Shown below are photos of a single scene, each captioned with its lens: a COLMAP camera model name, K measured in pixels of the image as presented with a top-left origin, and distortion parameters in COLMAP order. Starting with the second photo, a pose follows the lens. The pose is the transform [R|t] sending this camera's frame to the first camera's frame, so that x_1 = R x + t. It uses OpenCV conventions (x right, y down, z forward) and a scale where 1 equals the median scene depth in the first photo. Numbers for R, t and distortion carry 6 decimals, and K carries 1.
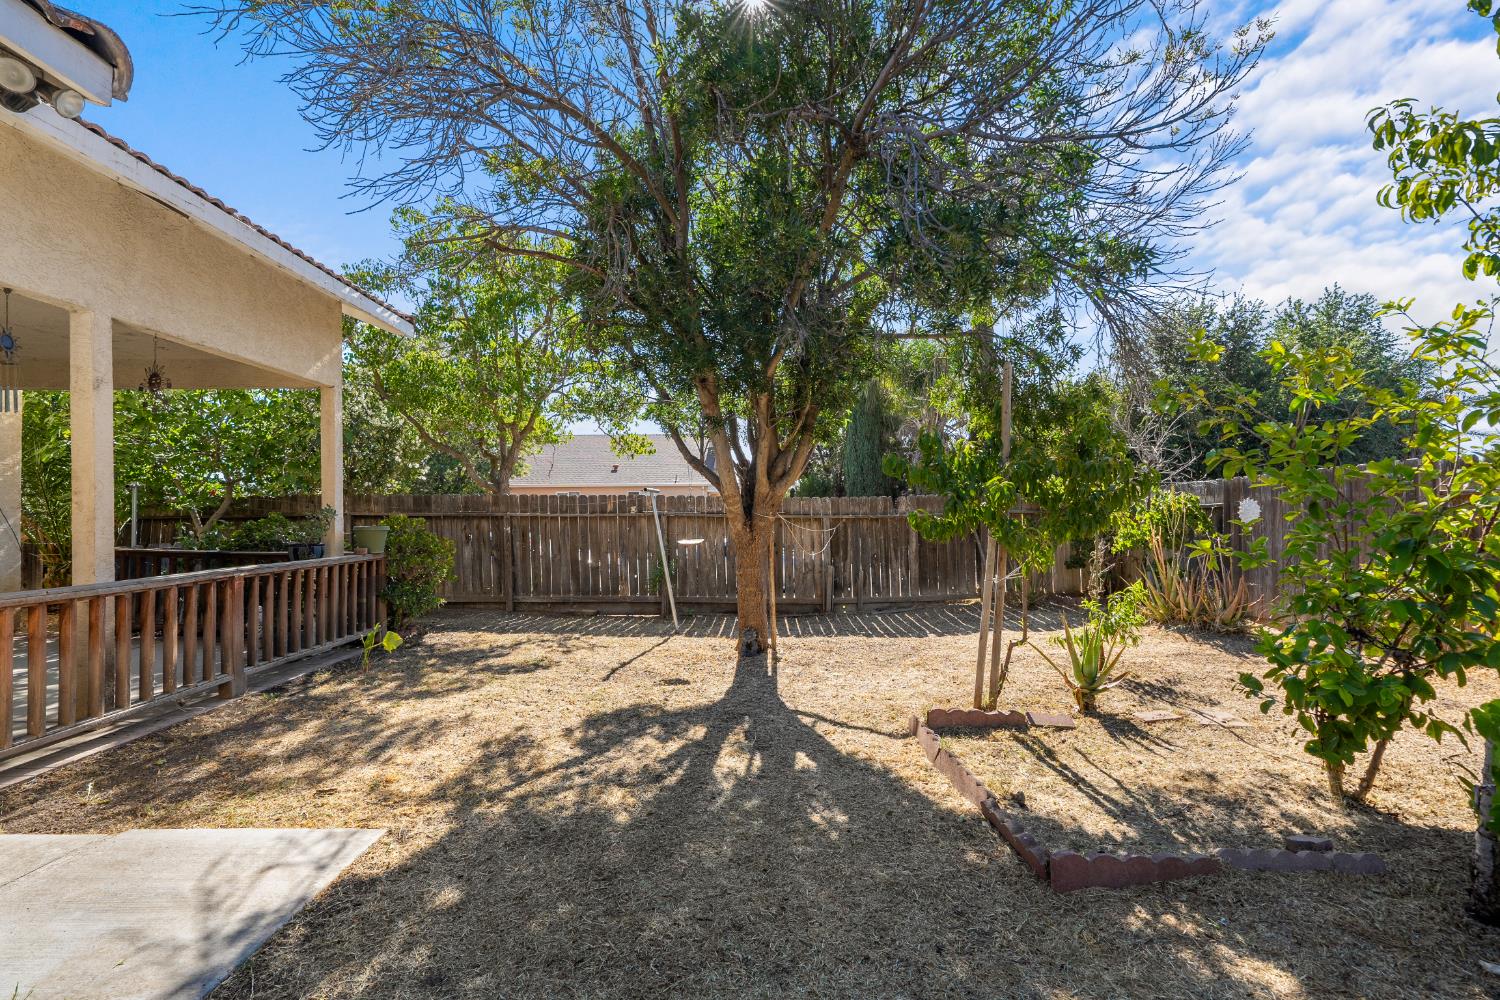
lens RADIAL K [[680.5, 0, 752.8], [0, 680.5, 505.1], [0, 0, 1]] dist [-0.003765, 0.001173]
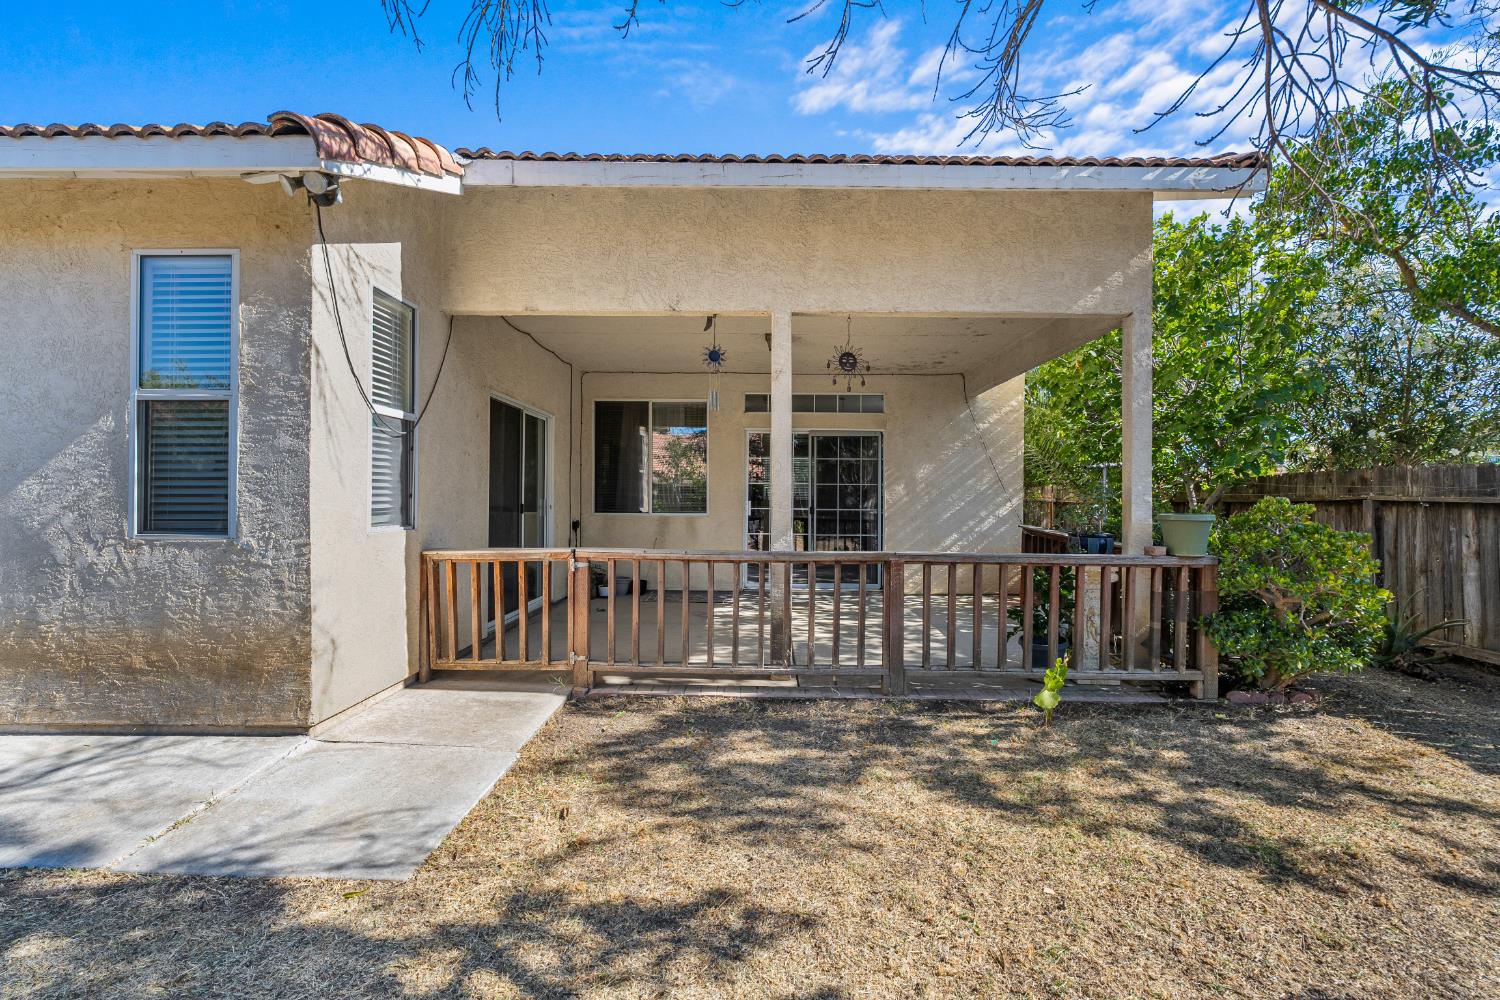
lens RADIAL K [[680.5, 0, 817.1], [0, 680.5, 500.3], [0, 0, 1]] dist [-0.003765, 0.001173]
pose [[-0.050394, 0.041229, -0.997878, 0.170980], [0.001784, 0.999150, 0.041191, -0.015650], [0.998728, 0.000296, -0.050425, 1.089814]]
